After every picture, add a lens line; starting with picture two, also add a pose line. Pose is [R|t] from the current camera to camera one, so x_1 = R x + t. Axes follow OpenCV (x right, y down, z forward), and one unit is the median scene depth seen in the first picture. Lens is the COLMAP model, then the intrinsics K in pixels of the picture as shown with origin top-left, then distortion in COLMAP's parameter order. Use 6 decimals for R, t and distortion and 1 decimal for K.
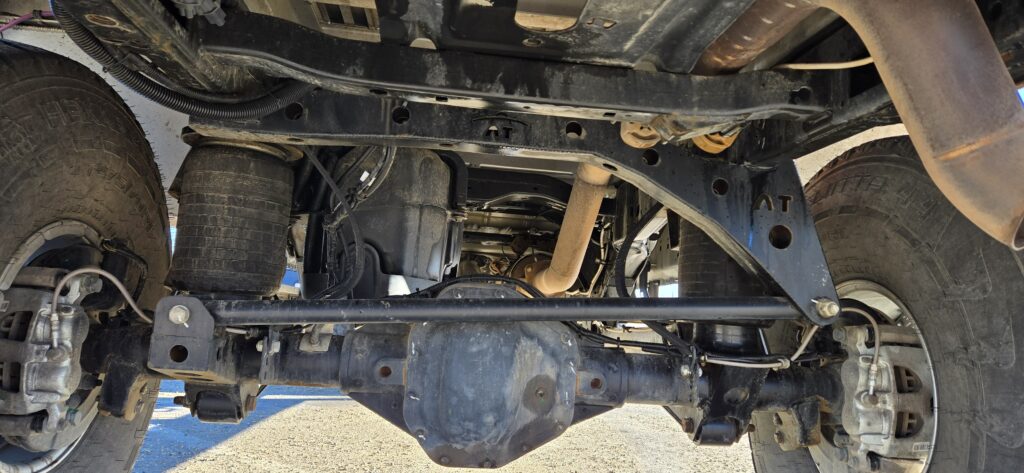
lens RADIAL K [[677.2, 0, 513.7], [0, 677.2, 237.5], [0, 0, 1]] dist [0.095012, -0.073695]
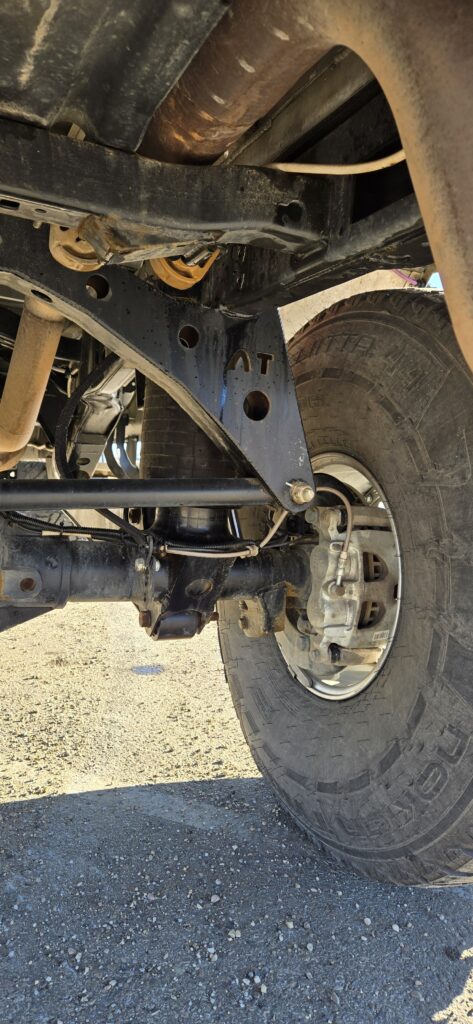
lens RADIAL K [[677.1, 0, 218.9], [0, 677.1, 503.2], [0, 0, 1]] dist [0.091488, -0.075378]
pose [[0.954024, -0.005564, 0.299680, 0.101095], [-0.048805, 0.983600, 0.173635, -0.023717], [-0.295731, -0.180278, 0.938106, 0.230859]]
